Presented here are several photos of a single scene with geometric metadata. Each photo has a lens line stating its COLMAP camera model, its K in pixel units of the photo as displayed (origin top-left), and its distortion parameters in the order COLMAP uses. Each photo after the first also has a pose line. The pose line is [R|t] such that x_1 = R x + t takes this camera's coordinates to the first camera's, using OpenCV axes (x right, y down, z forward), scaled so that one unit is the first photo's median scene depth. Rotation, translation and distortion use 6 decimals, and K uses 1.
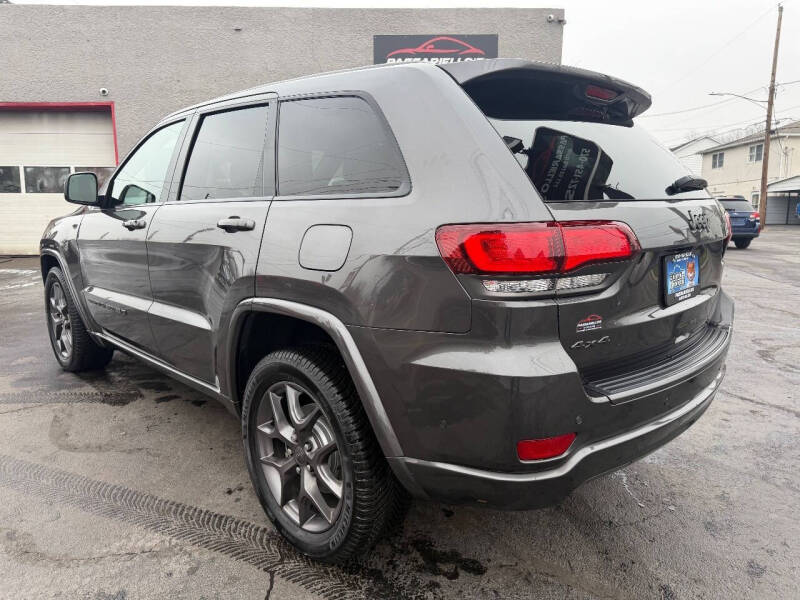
lens RADIAL K [[575.4, 0, 395.9], [0, 575.4, 306.9], [0, 0, 1]] dist [0.008398, -0.002050]
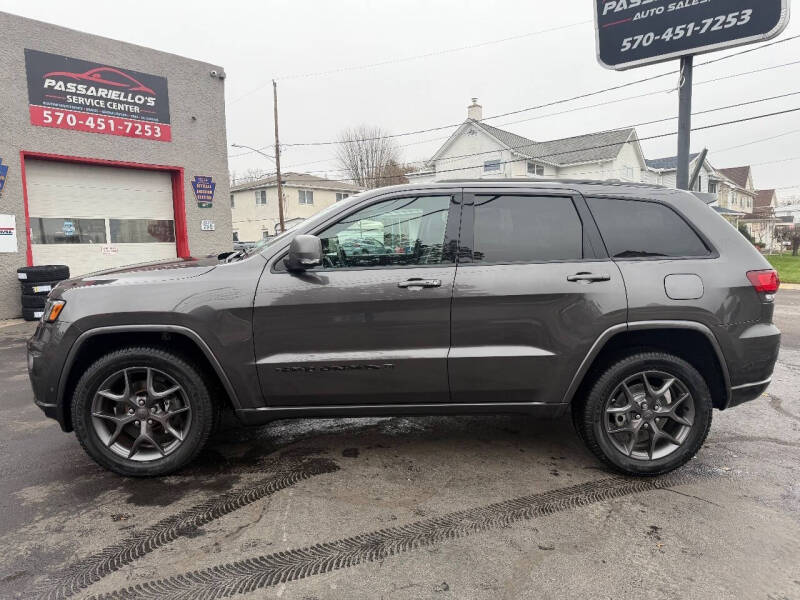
lens RADIAL K [[575.4, 0, 395.9], [0, 575.4, 306.9], [0, 0, 1]] dist [0.008398, -0.002050]
pose [[0.659247, -0.092814, 0.746176, -0.344743], [0.135484, 0.990773, 0.003539, -0.028060], [-0.739620, 0.098762, 0.665739, 0.078267]]
